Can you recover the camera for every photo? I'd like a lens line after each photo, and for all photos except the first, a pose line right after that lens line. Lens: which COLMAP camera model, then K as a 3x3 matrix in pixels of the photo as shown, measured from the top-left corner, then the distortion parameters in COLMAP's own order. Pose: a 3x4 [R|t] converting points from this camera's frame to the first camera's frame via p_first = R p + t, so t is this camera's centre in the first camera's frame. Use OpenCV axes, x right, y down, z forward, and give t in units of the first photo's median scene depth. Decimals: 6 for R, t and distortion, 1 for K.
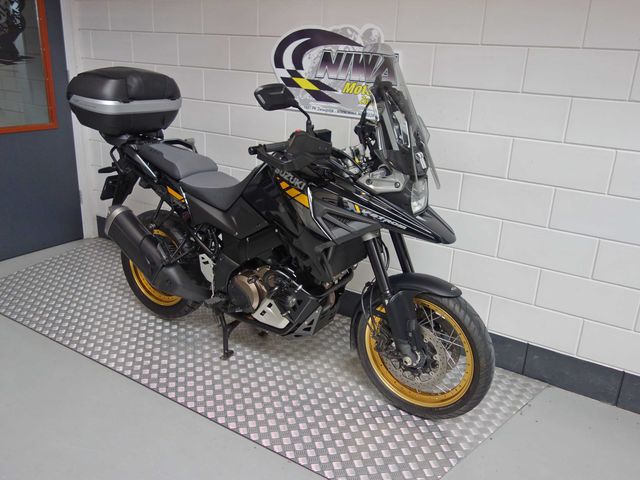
lens RADIAL K [[547.1, 0, 323.9], [0, 547.1, 239.9], [0, 0, 1]] dist [0.011400, 0.002889]
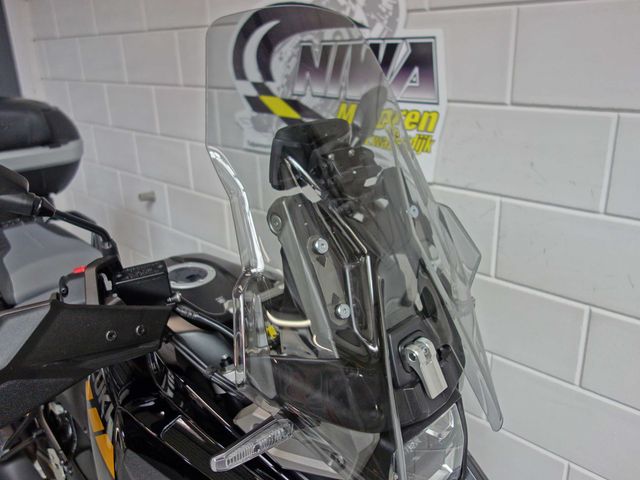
lens RADIAL K [[547.1, 0, 318.8], [0, 547.1, 240.2], [0, 0, 1]] dist [0.011400, 0.002889]
pose [[0.969473, 0.007592, -0.245081, 0.144070], [-0.006404, 0.999964, 0.005643, -0.161798], [0.245115, -0.003901, 0.969486, 0.500397]]
